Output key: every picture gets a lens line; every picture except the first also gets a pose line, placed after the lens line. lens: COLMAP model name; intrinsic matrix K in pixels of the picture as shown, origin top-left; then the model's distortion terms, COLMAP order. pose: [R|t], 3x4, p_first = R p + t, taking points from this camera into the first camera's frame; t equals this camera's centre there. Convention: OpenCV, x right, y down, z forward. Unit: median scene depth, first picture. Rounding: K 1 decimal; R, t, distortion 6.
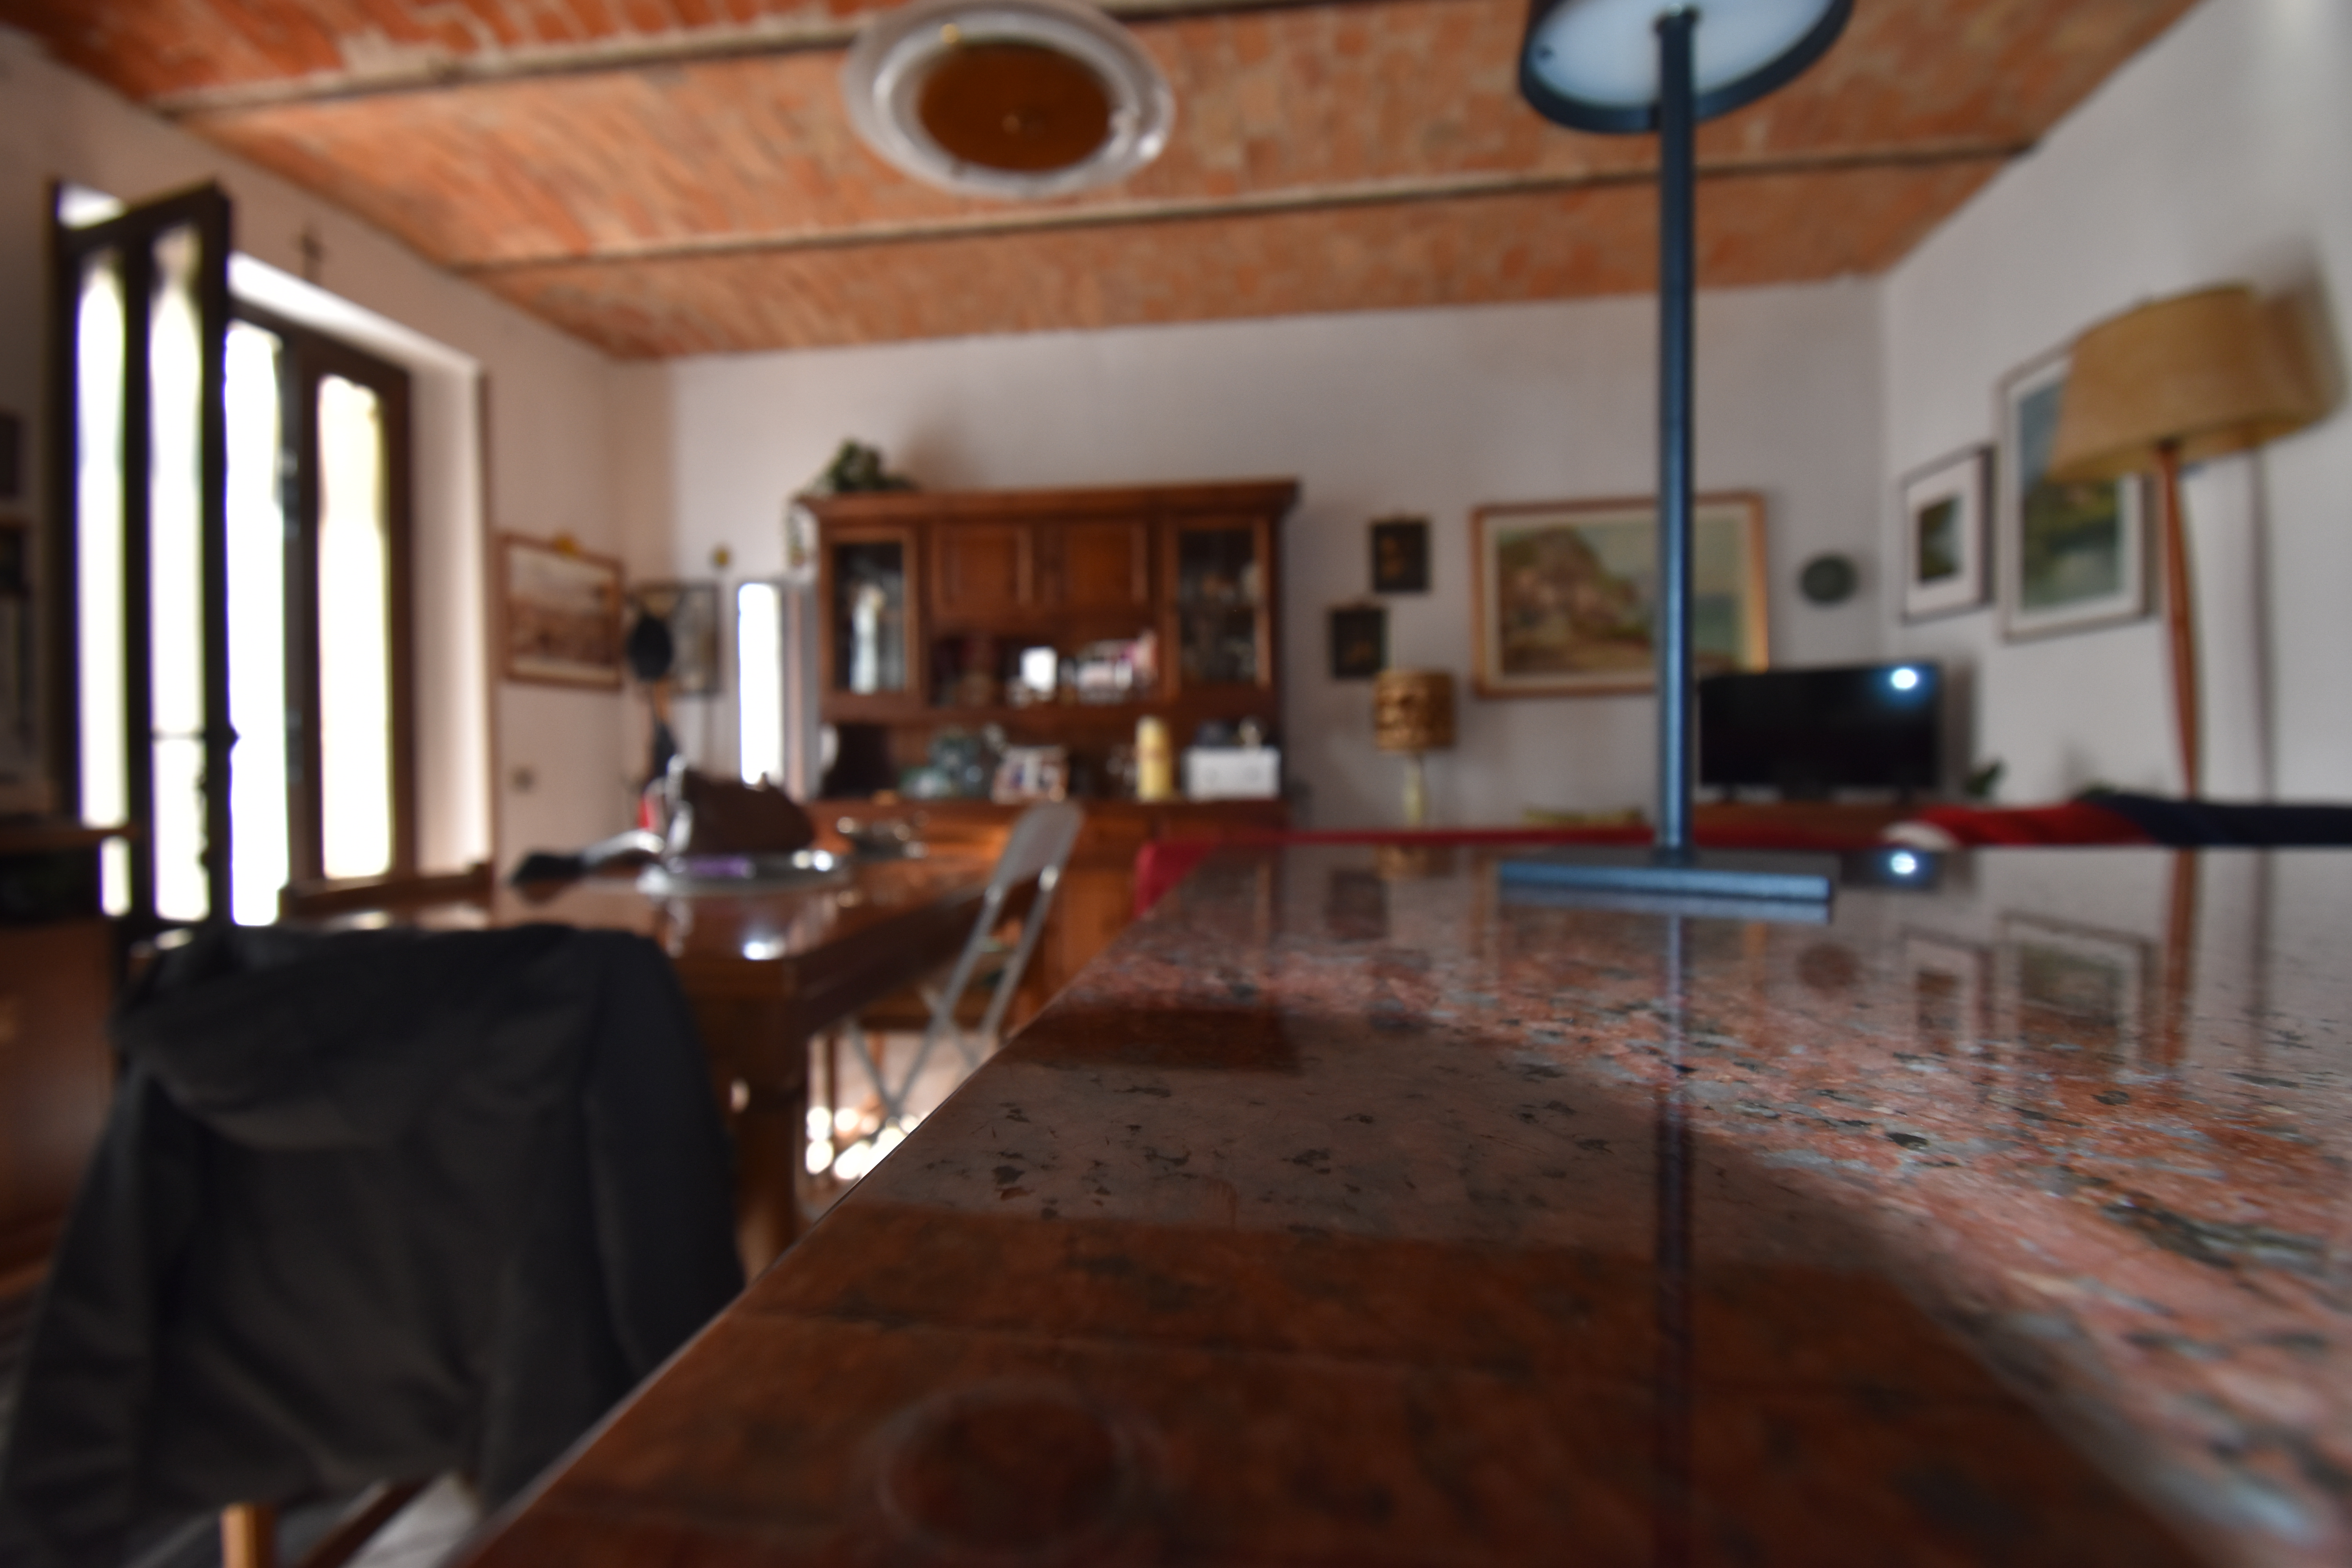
lens RADIAL K [[1077.6, 0, 1180.9], [0, 1077.6, 775.1], [0, 0, 1]] dist [0.019048, -0.027249]
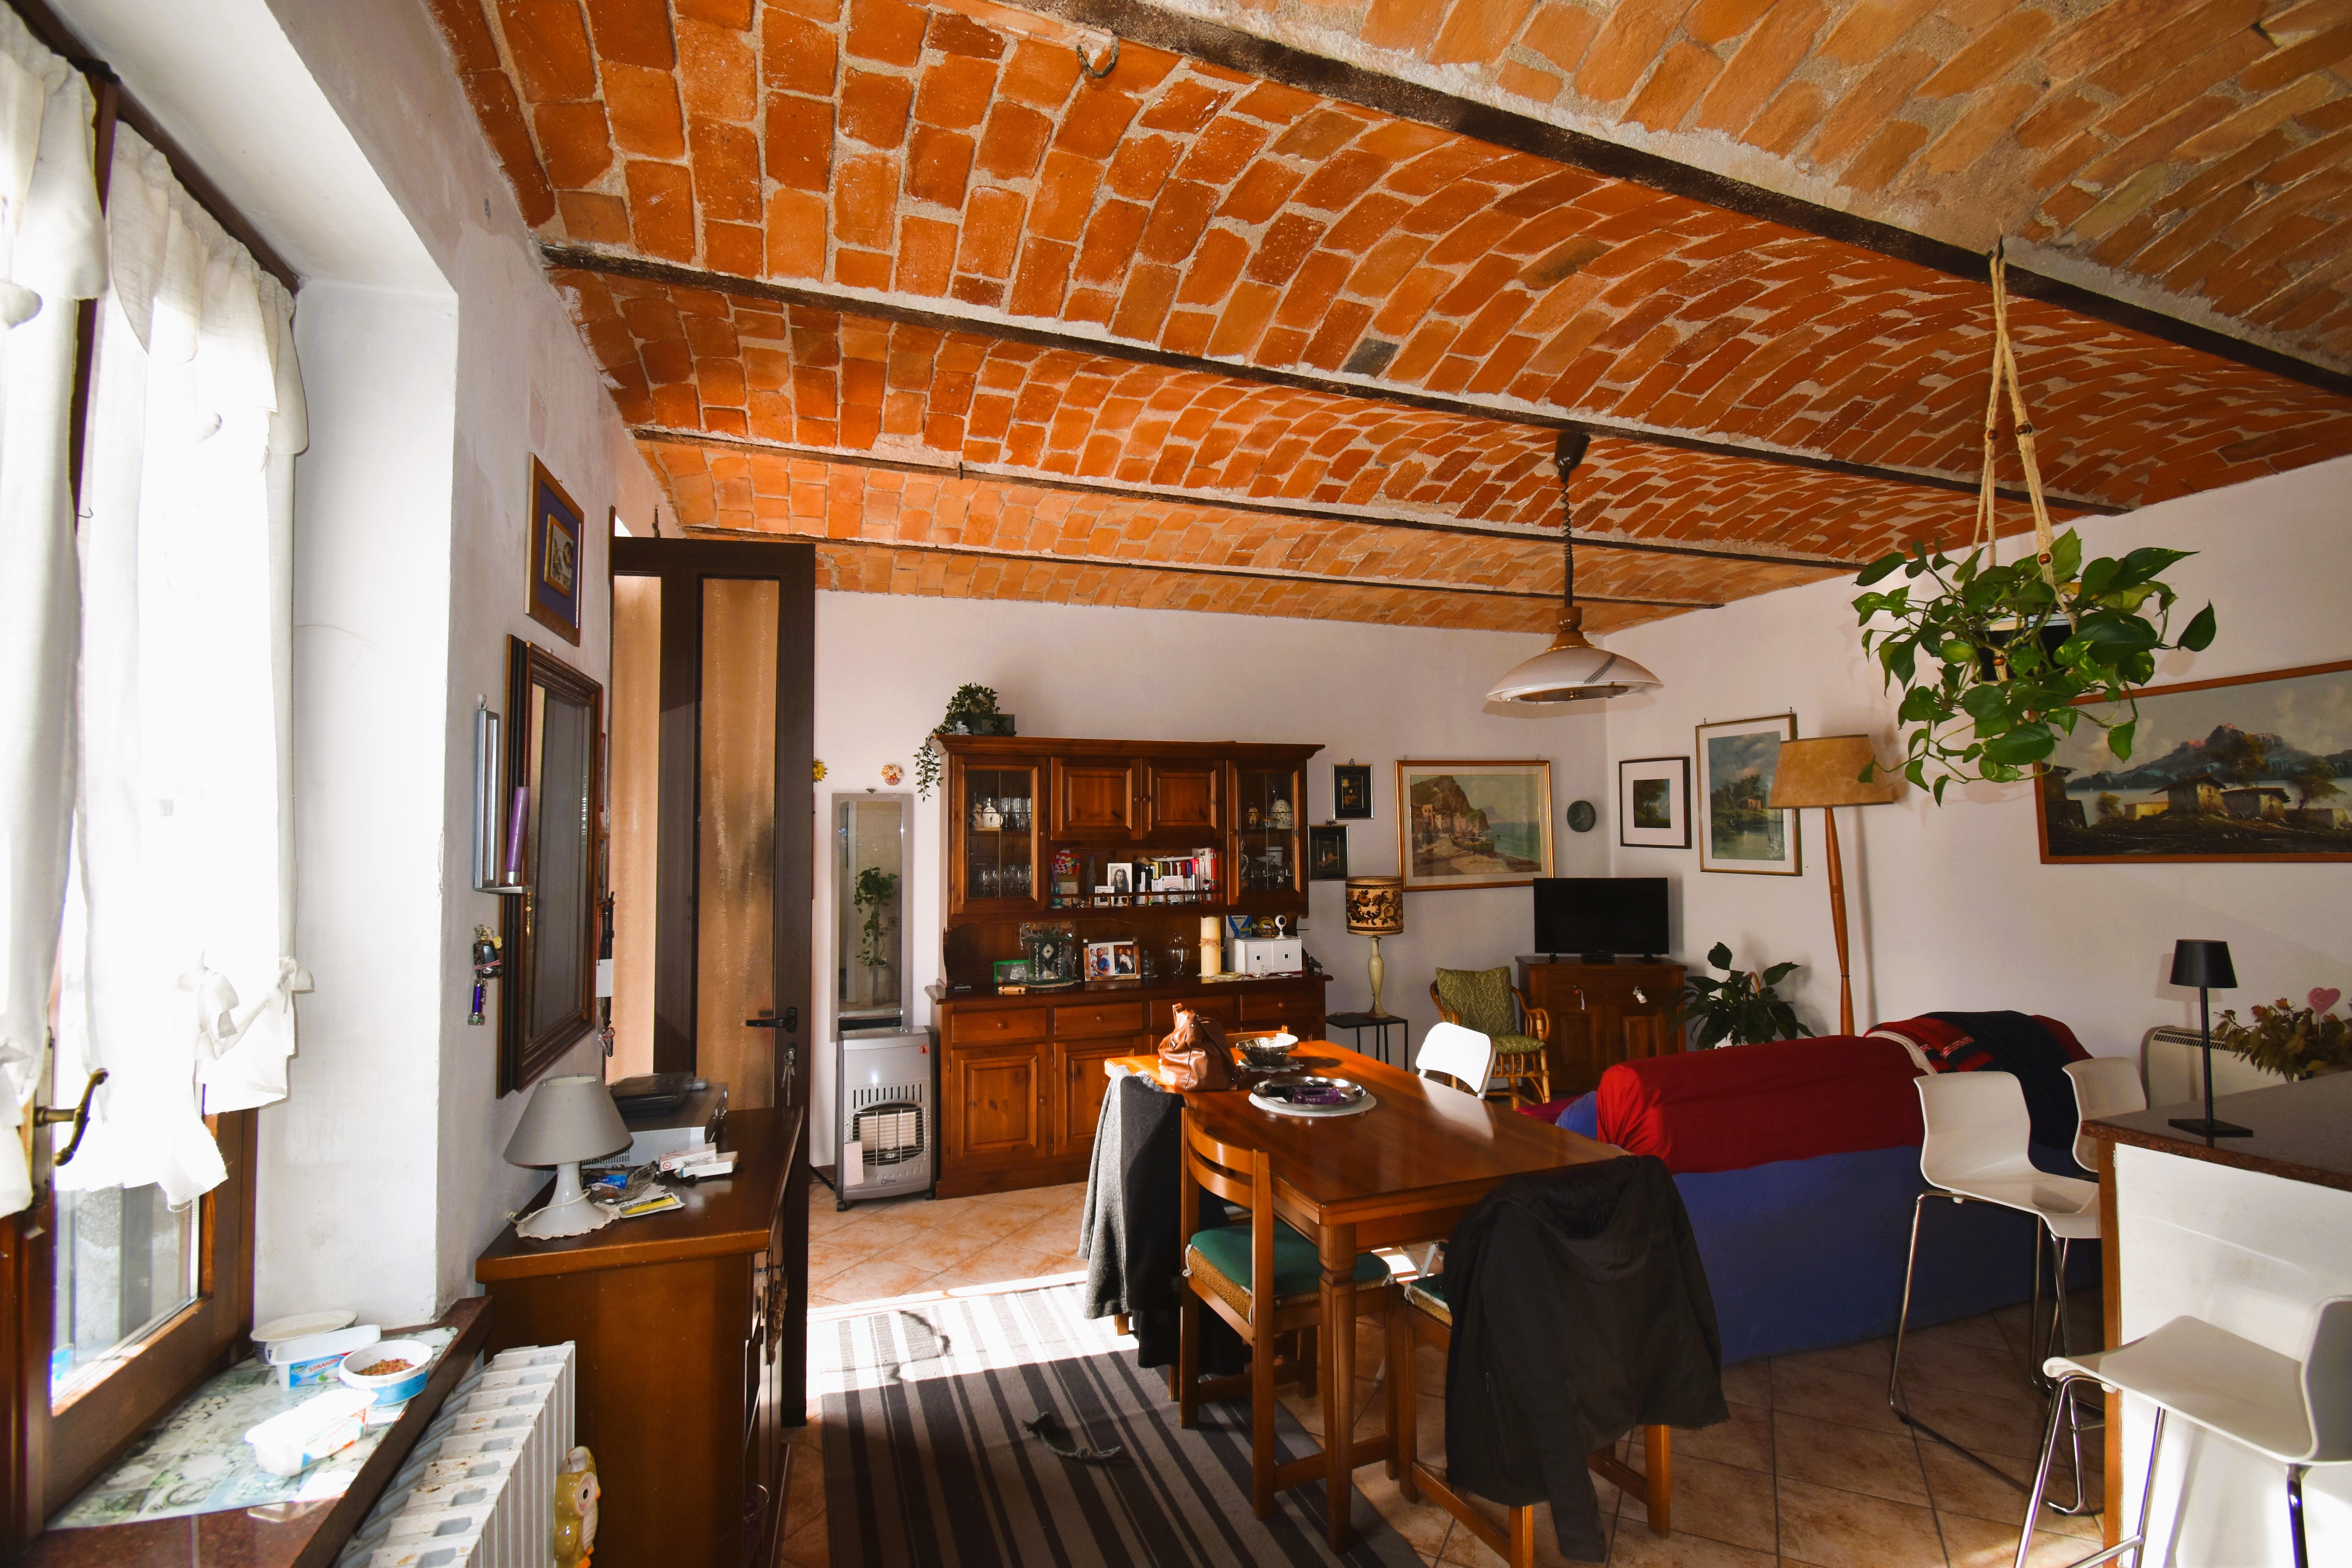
lens RADIAL K [[1040.9, 0, 1179.9], [0, 1040.9, 782.0], [0, 0, 1]] dist [0.018983, -0.025440]
pose [[0.897693, 0.028215, 0.439717, -0.620621], [-0.001788, 0.998173, -0.060401, -0.136198], [-0.440617, 0.053435, 0.896103, -0.128106]]
